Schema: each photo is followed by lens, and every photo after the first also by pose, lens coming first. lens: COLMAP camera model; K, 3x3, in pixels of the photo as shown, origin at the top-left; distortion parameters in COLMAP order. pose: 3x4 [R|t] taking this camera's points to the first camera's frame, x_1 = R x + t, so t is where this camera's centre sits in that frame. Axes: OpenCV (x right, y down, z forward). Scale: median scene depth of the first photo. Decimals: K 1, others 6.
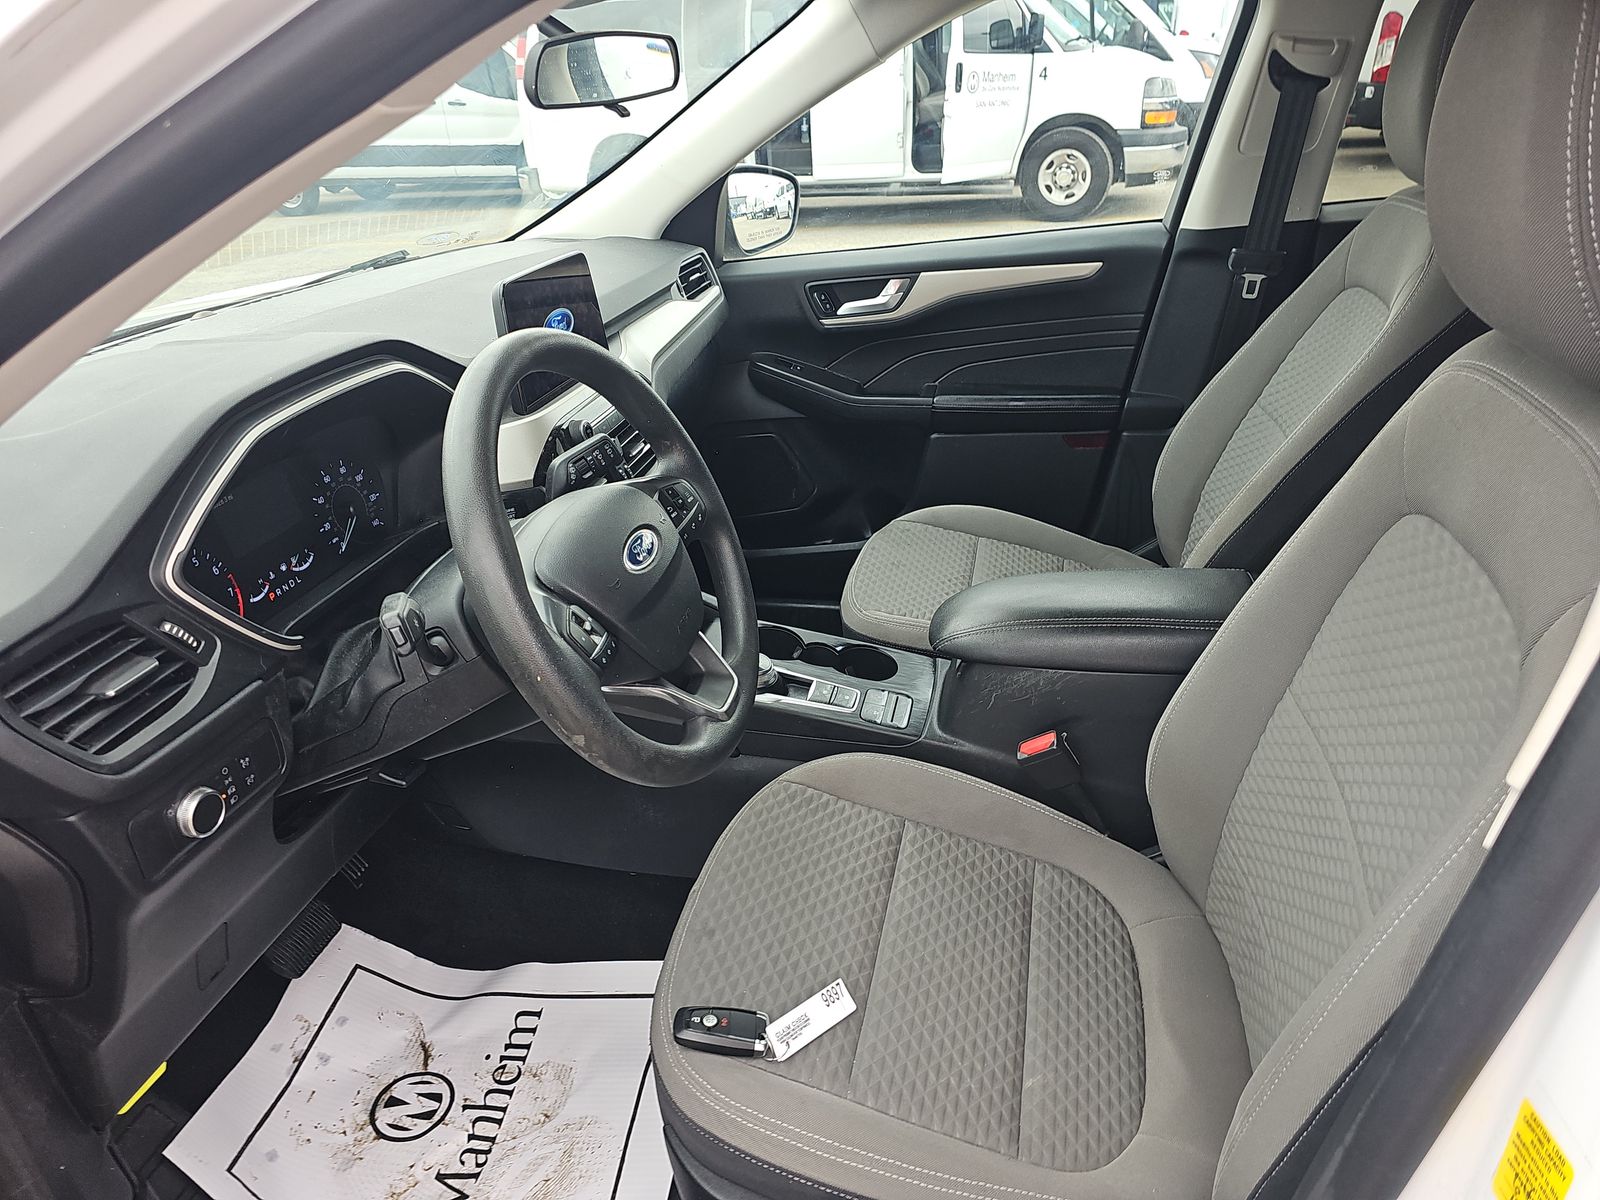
lens RADIAL K [[1061.3, 0, 820.6], [0, 1061.3, 593.3], [0, 0, 1]] dist [0.035741, -0.061683]
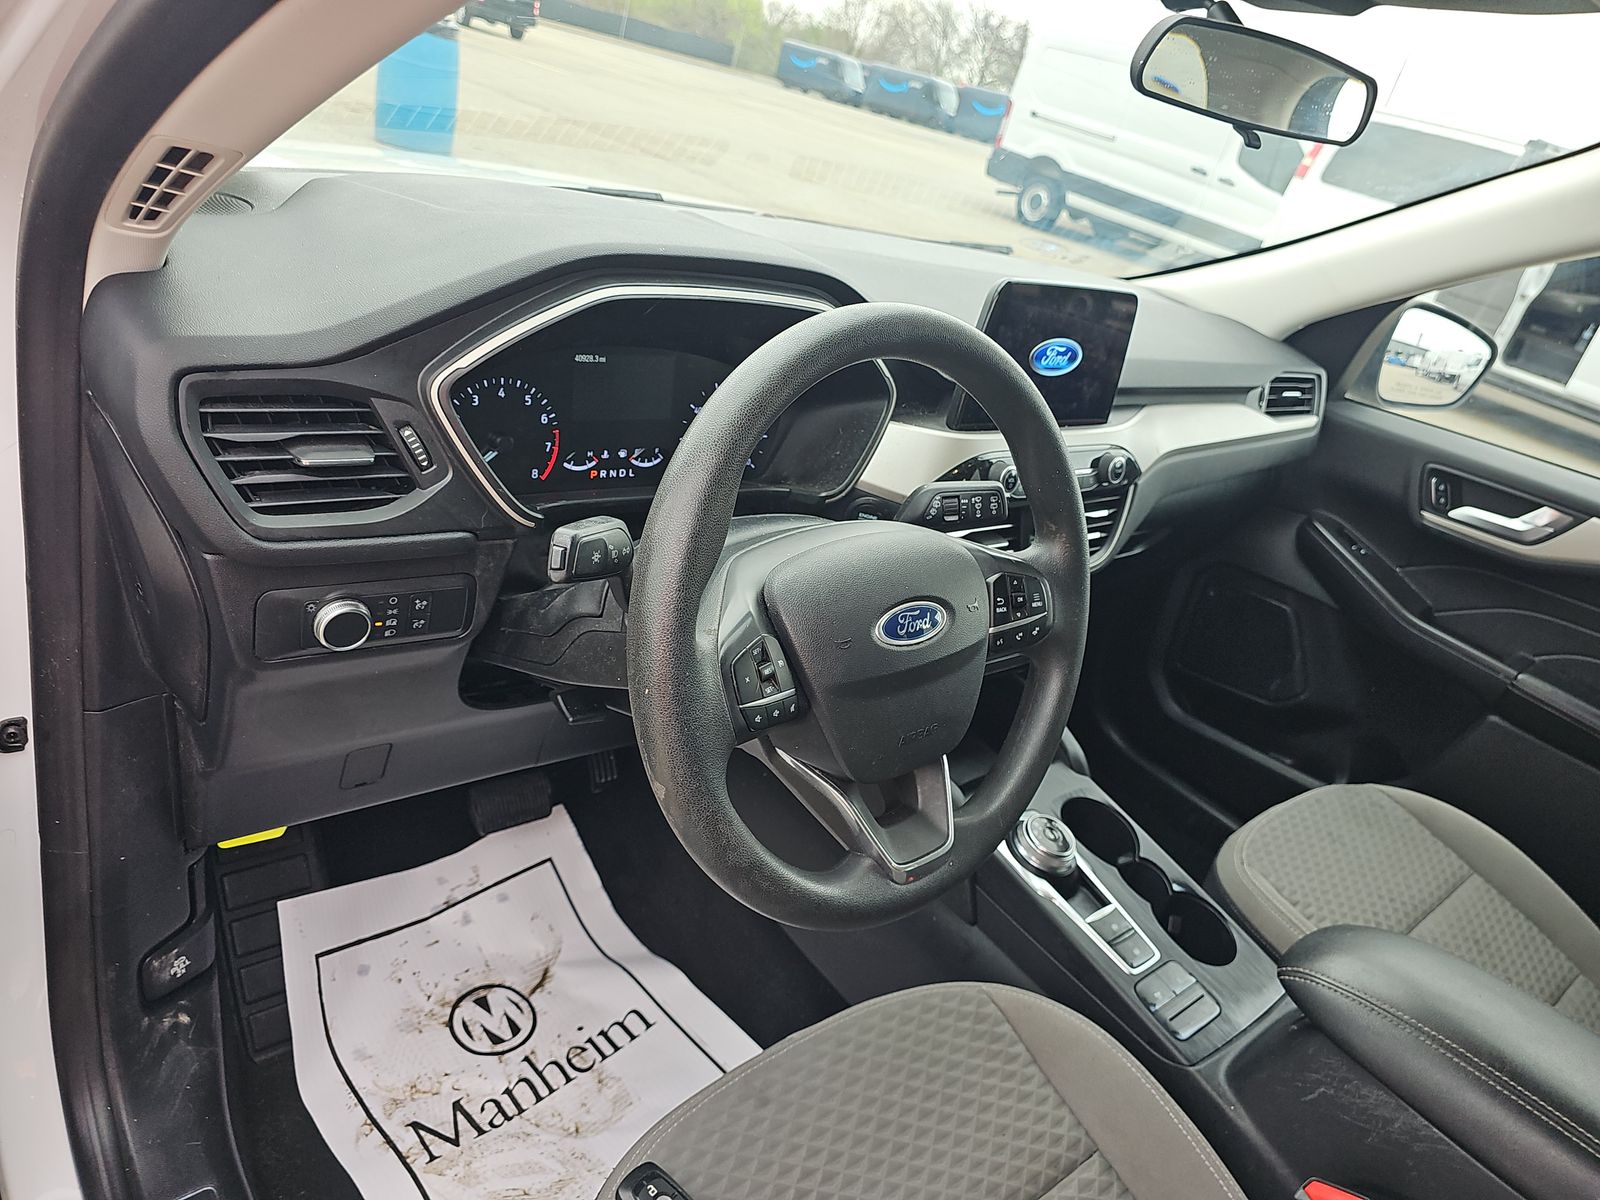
lens RADIAL K [[1061.3, 0, 820.6], [0, 1061.3, 593.3], [0, 0, 1]] dist [0.035741, -0.061683]
pose [[0.747697, 0.483219, -0.455465, 0.087098], [-0.511124, 0.856668, 0.069803, -0.060650], [0.423913, 0.180607, 0.887513, 0.229653]]
